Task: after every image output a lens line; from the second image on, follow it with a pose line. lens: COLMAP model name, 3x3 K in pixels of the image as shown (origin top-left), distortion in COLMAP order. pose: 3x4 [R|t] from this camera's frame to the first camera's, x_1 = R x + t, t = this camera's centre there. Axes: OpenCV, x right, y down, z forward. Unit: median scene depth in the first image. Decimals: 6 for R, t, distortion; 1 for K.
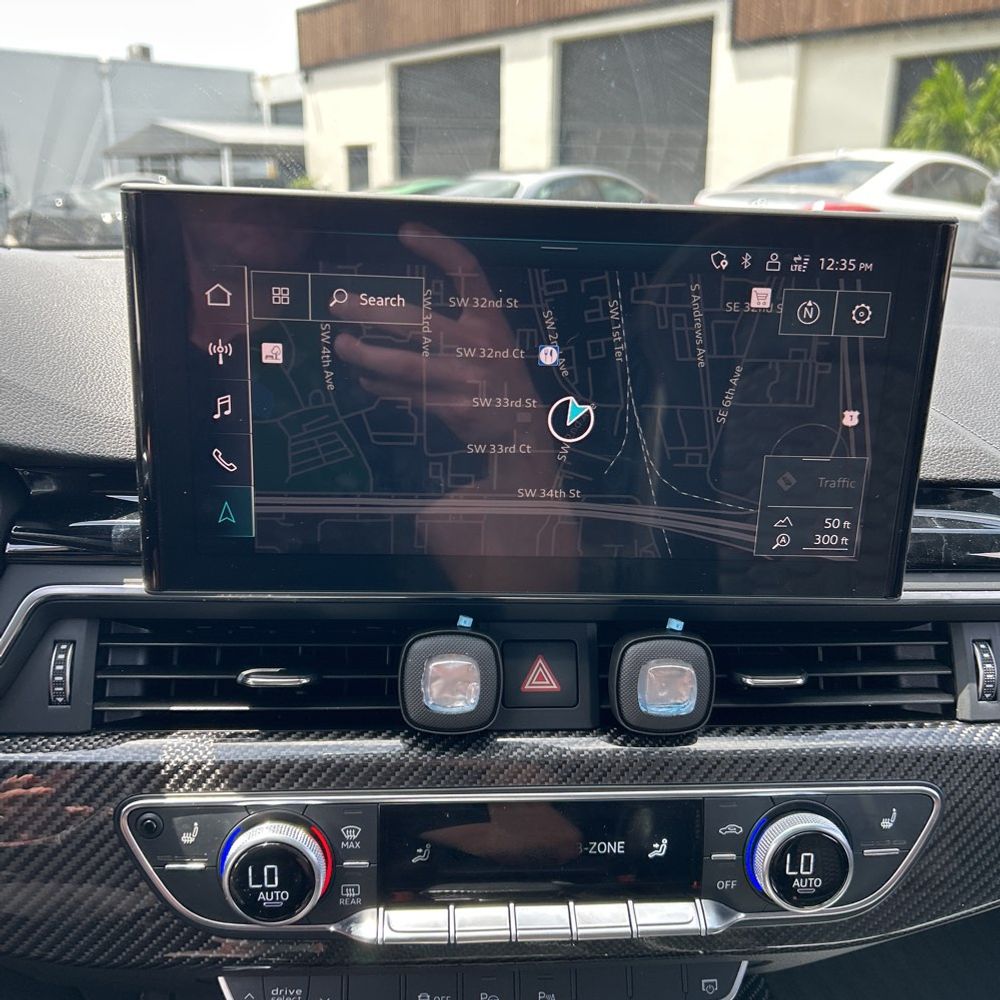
lens RADIAL K [[1009.0, 0, 500.2], [0, 1009.0, 500.6], [0, 0, 1]] dist [0.012395, 0.000000]
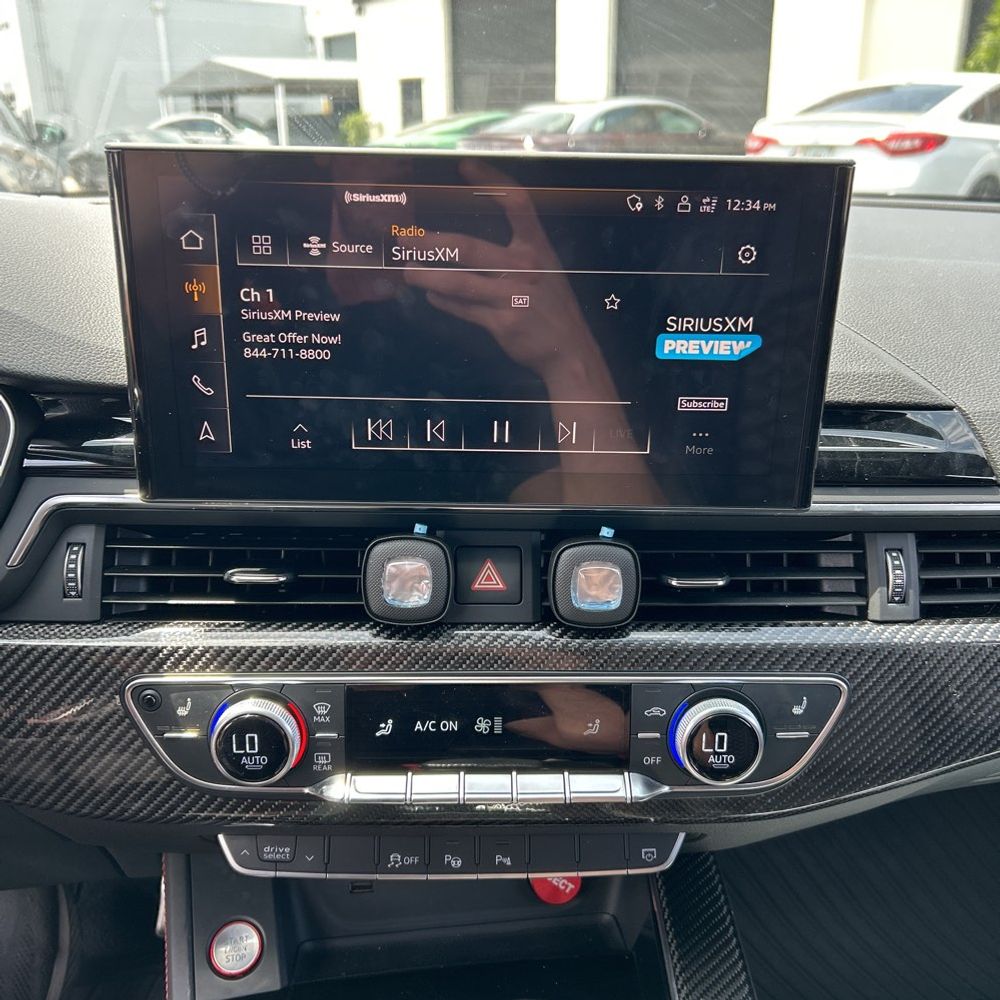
lens RADIAL K [[1009.0, 0, 504.3], [0, 1009.0, 499.2], [0, 0, 1]] dist [0.012395, 0.000000]
pose [[0.998602, 0.002425, -0.052811, 0.117426], [0.000676, 0.998280, 0.058615, 0.020266], [0.052862, -0.058568, 0.996883, -0.123296]]
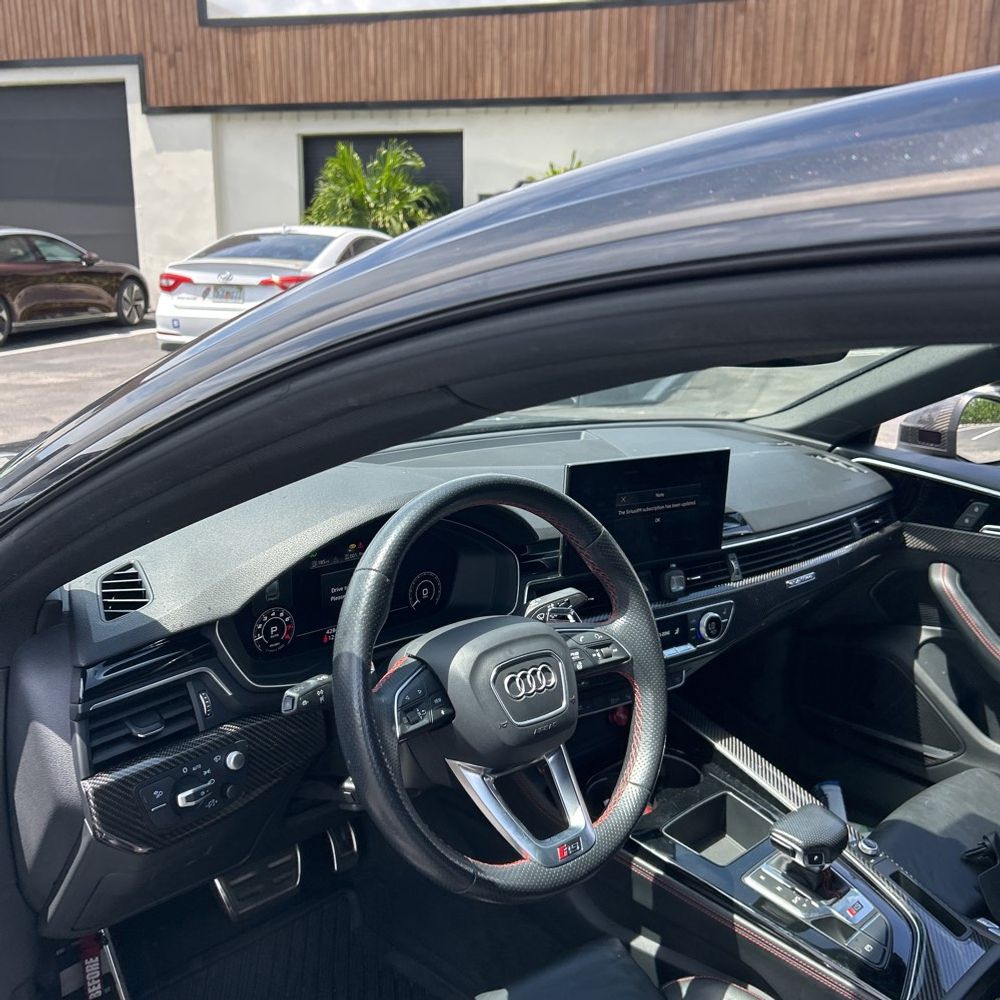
lens RADIAL K [[1009.0, 0, 493.6], [0, 1009.0, 507.6], [0, 0, 1]] dist [0.012395, 0.000000]
pose [[0.848989, -0.123353, 0.513811, -2.096365], [0.139841, 0.990152, 0.006646, -0.184603], [-0.509571, 0.066210, 0.857878, -1.667240]]
